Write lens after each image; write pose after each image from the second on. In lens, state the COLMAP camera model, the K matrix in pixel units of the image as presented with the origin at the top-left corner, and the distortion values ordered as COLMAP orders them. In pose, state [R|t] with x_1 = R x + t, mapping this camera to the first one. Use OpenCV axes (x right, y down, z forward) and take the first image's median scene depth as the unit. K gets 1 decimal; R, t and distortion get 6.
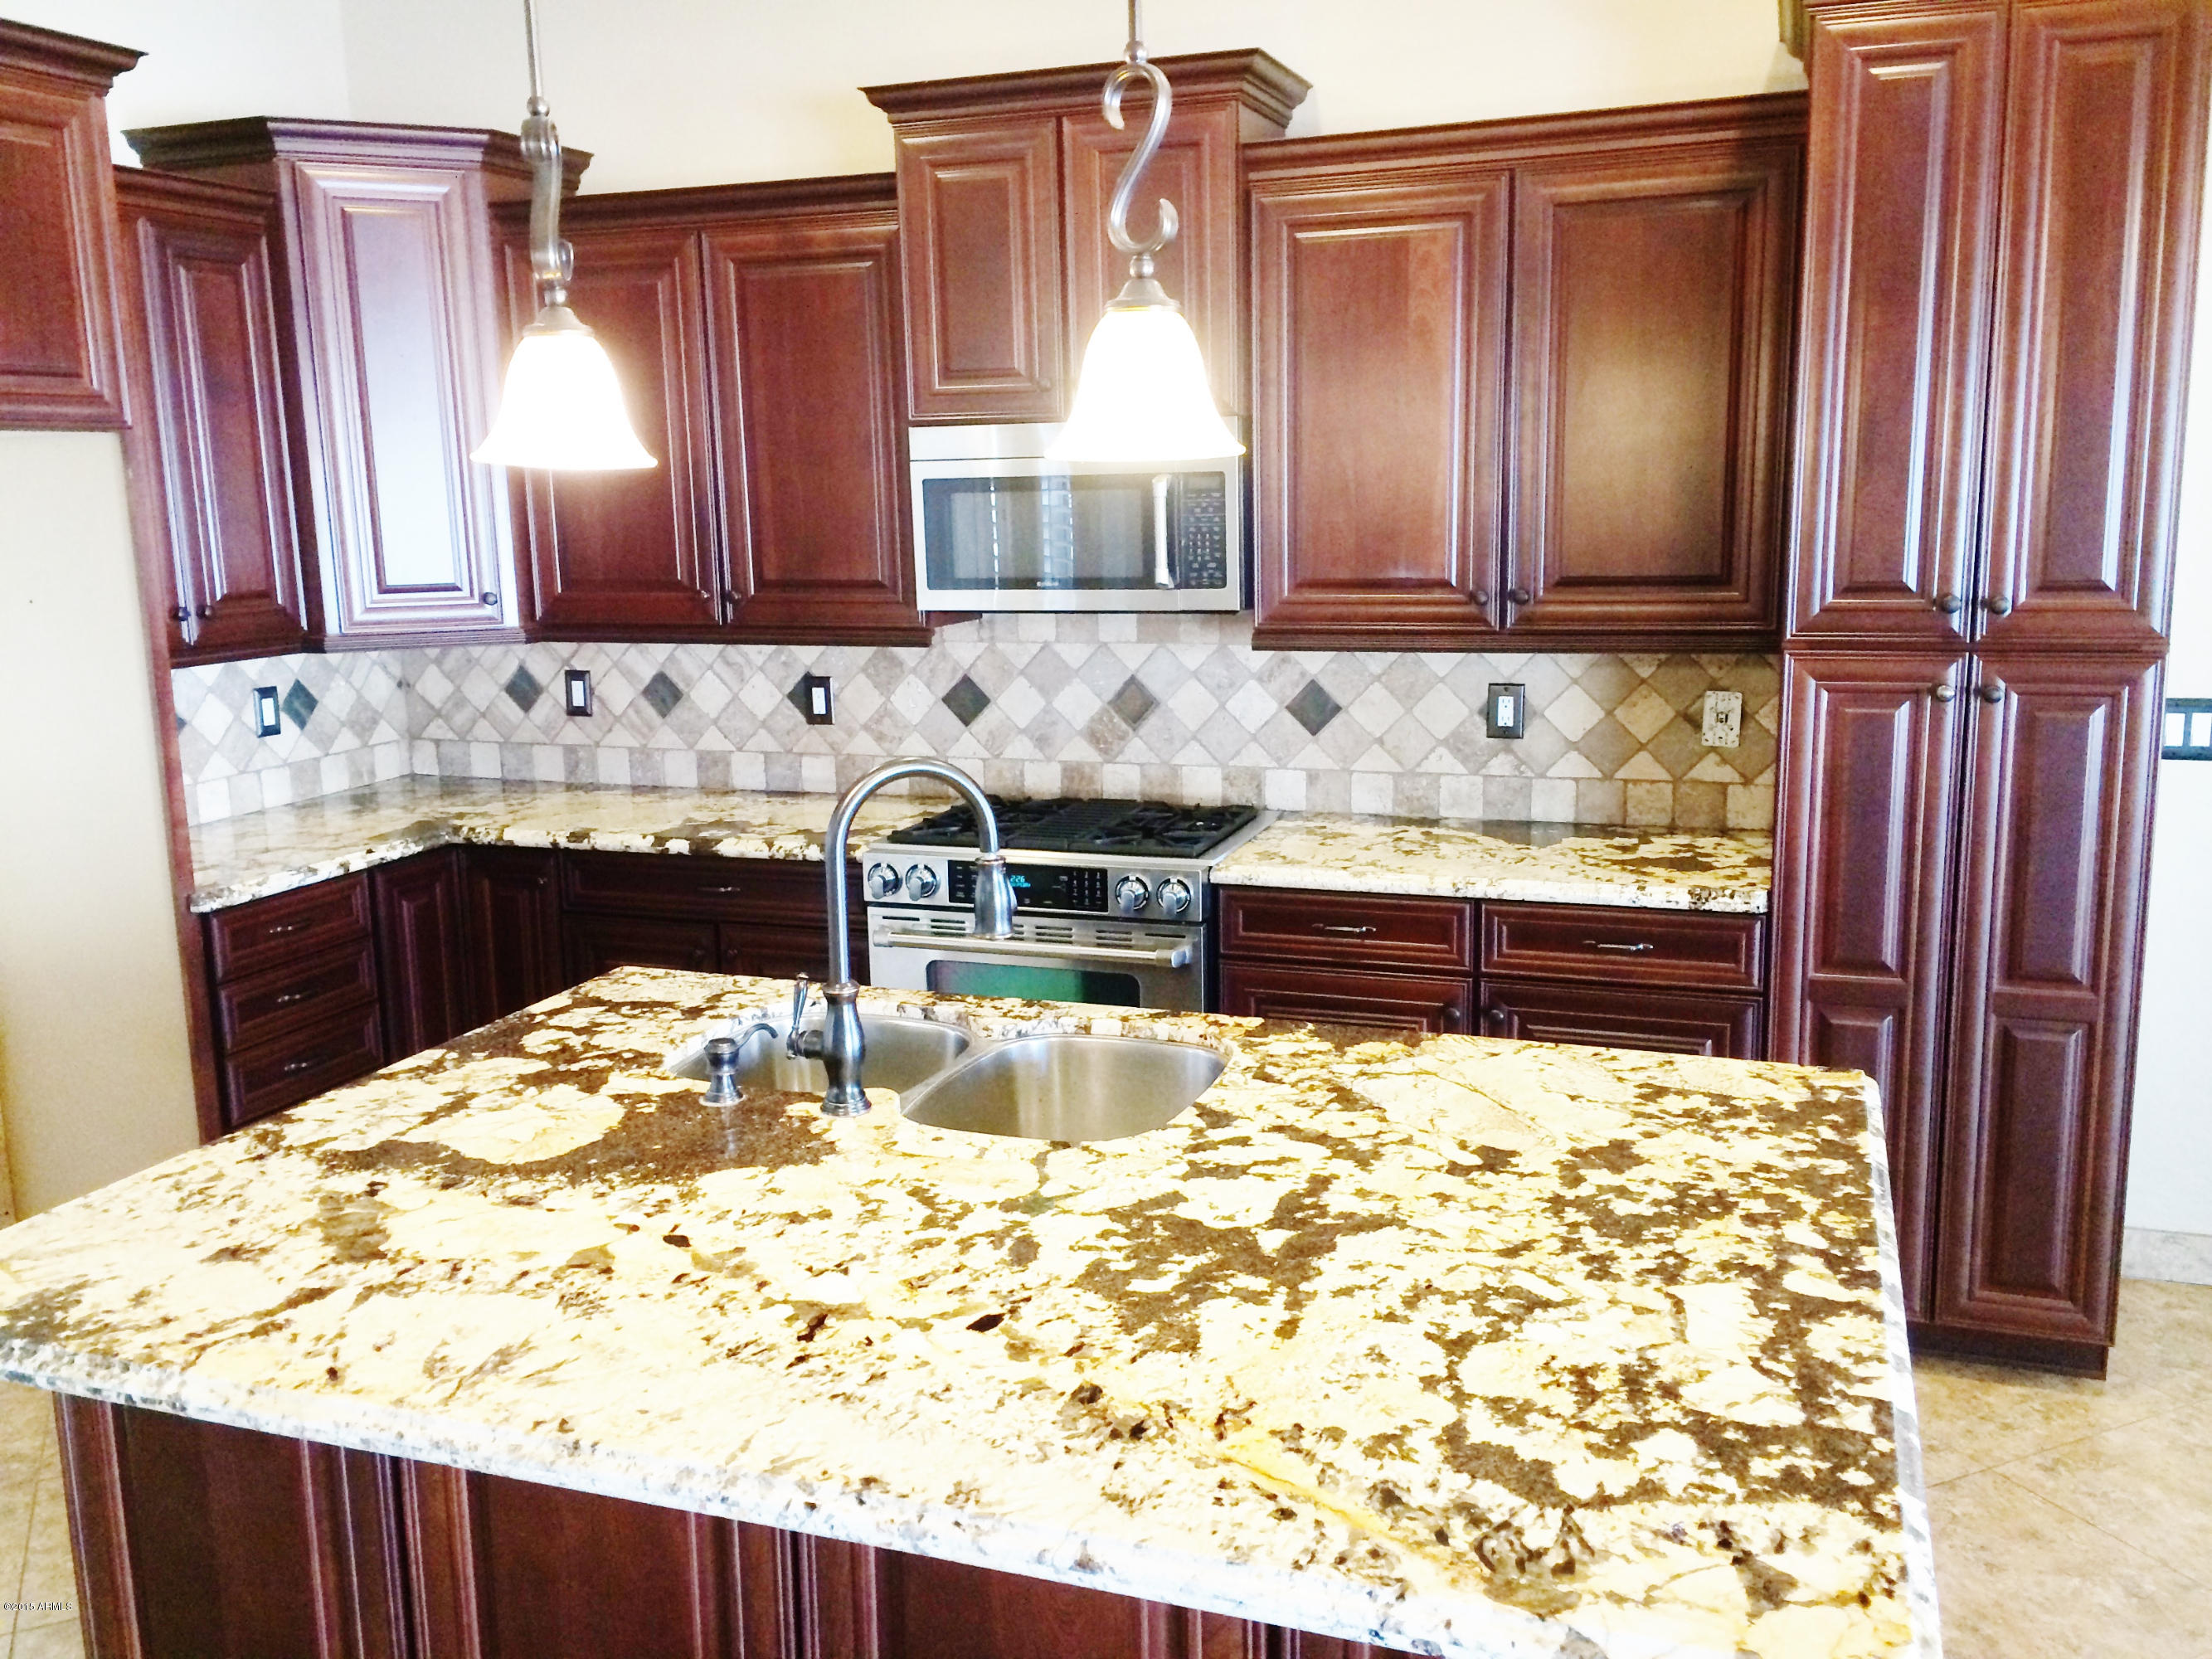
lens RADIAL K [[1896.8, 0, 1101.5], [0, 1896.8, 824.6], [0, 0, 1]] dist [0.071758, -0.072085]
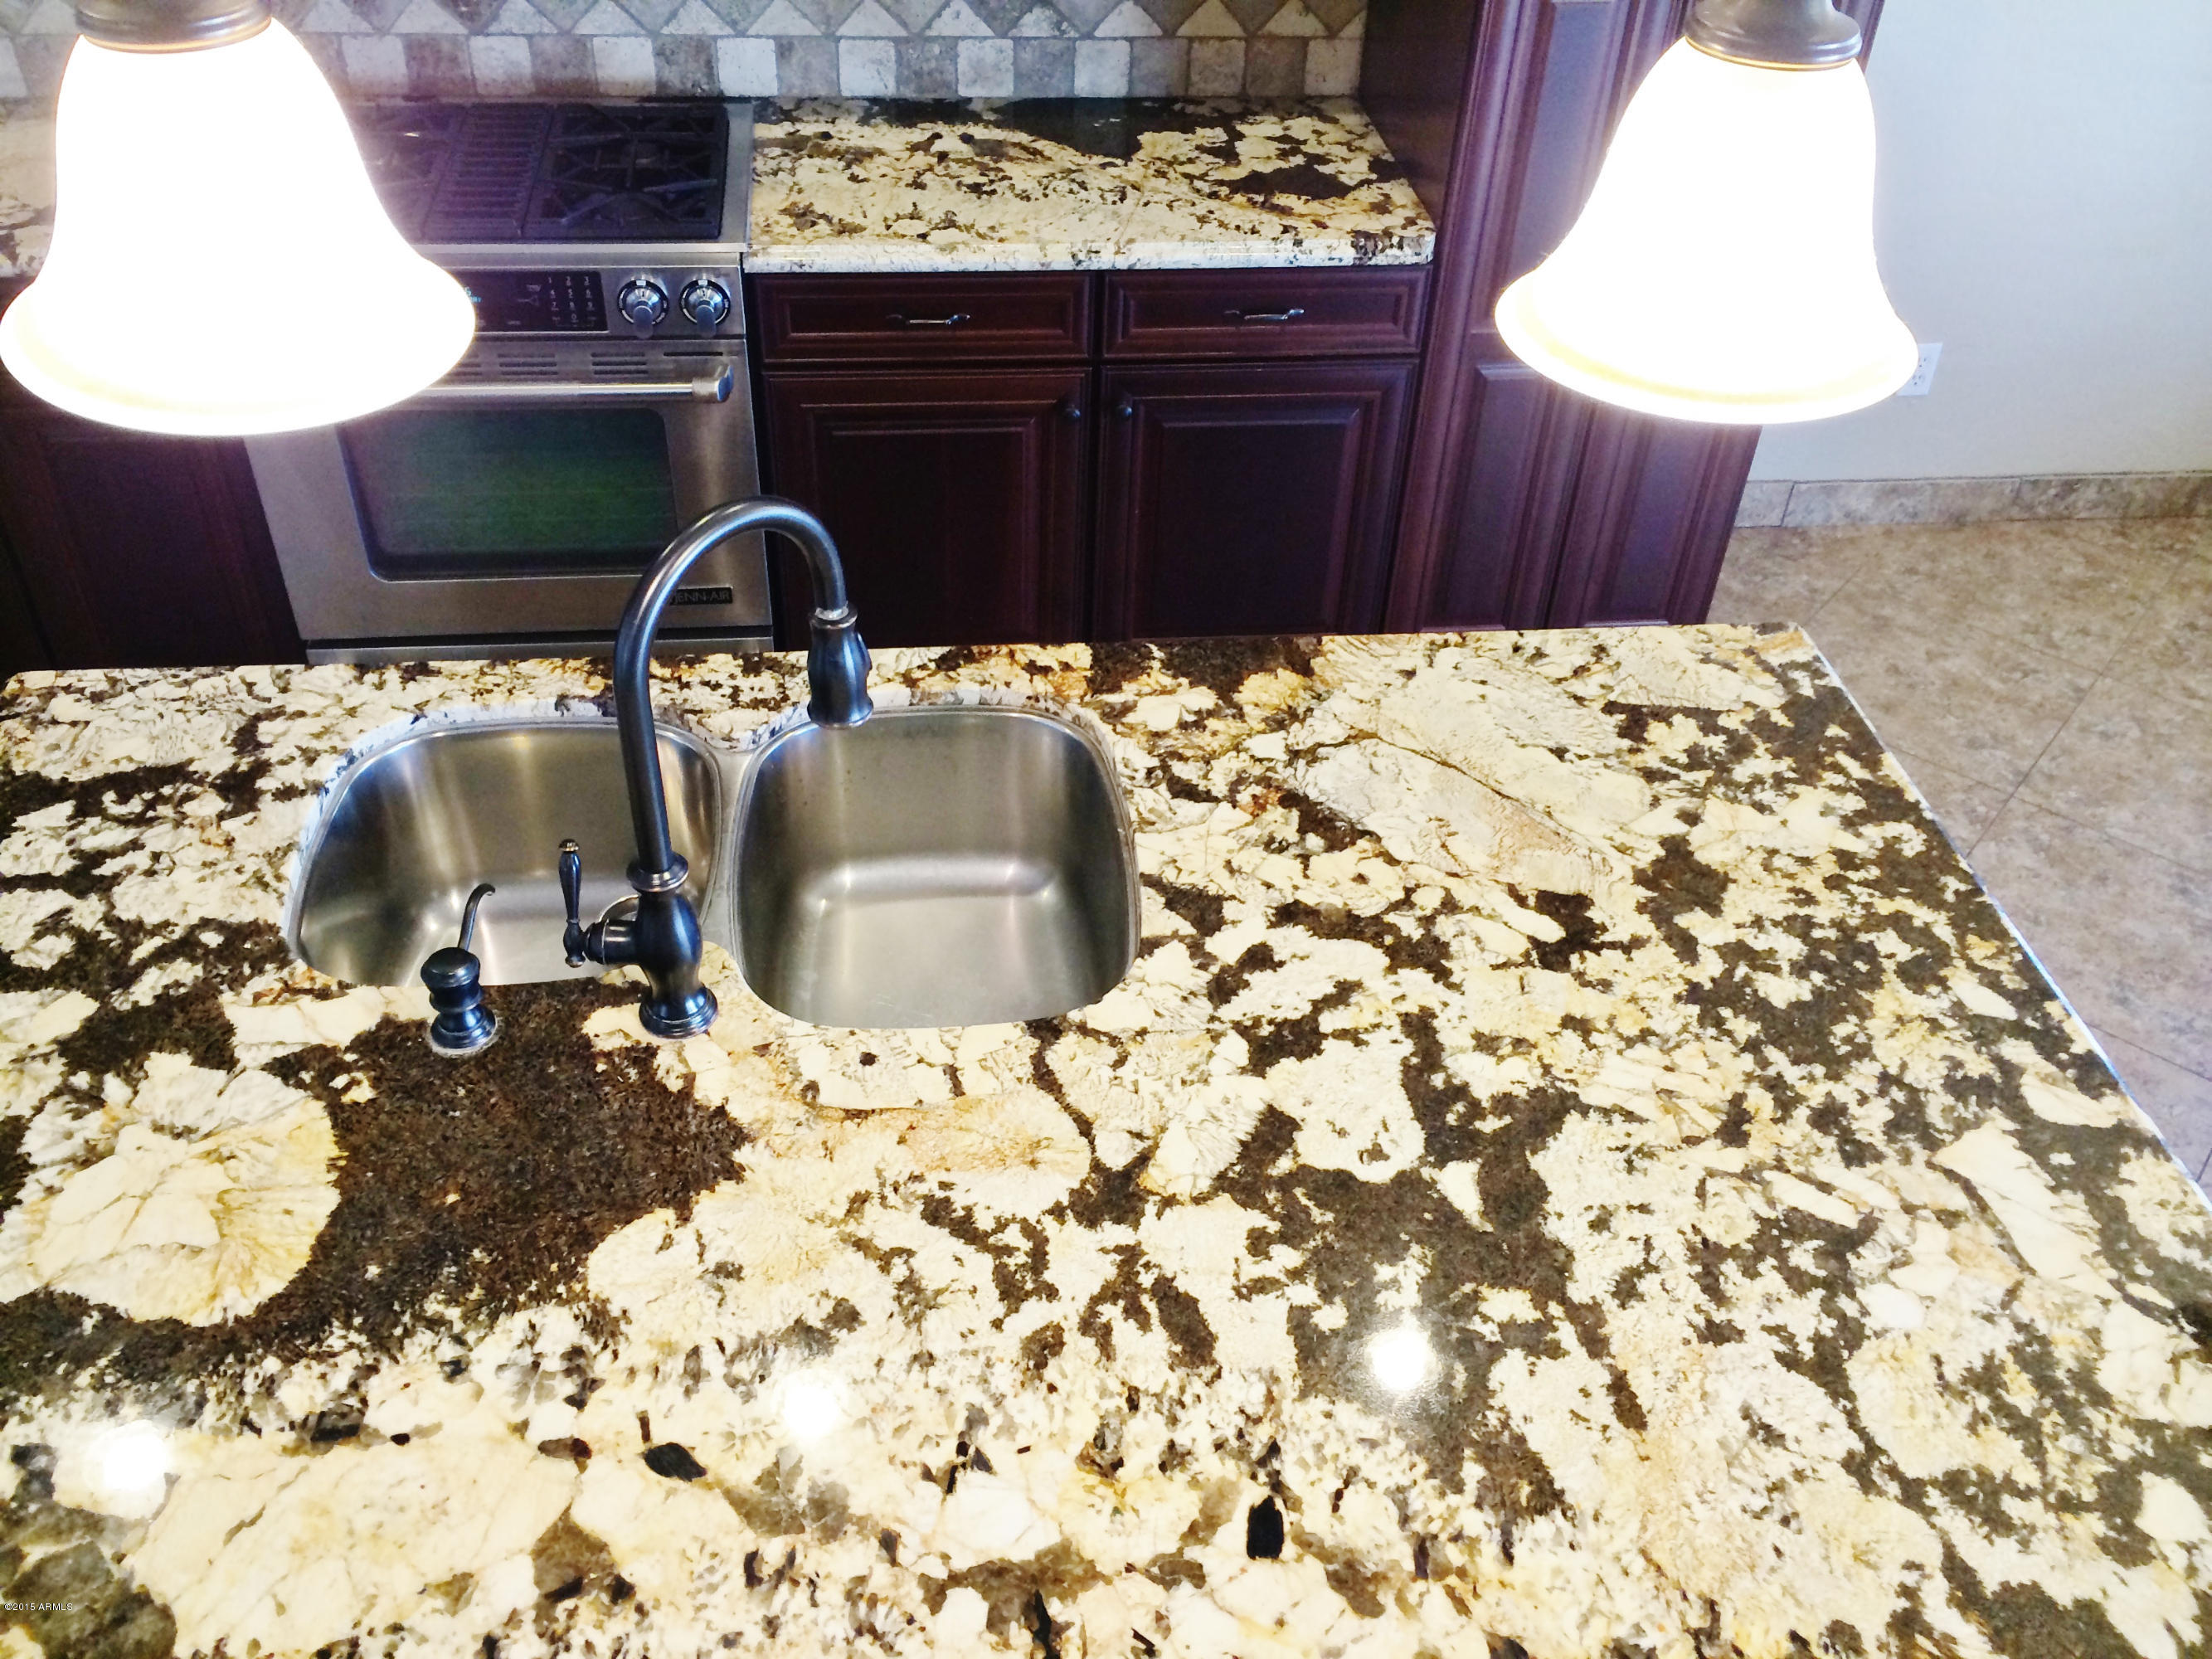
lens RADIAL K [[1896.8, 0, 1107.6], [0, 1896.8, 823.5], [0, 0, 1]] dist [0.071758, -0.072085]
pose [[0.895973, -0.239641, 0.373905, -0.171691], [0.026957, 0.869715, 0.492817, -0.172323], [-0.443290, -0.431471, 0.785701, 0.319525]]
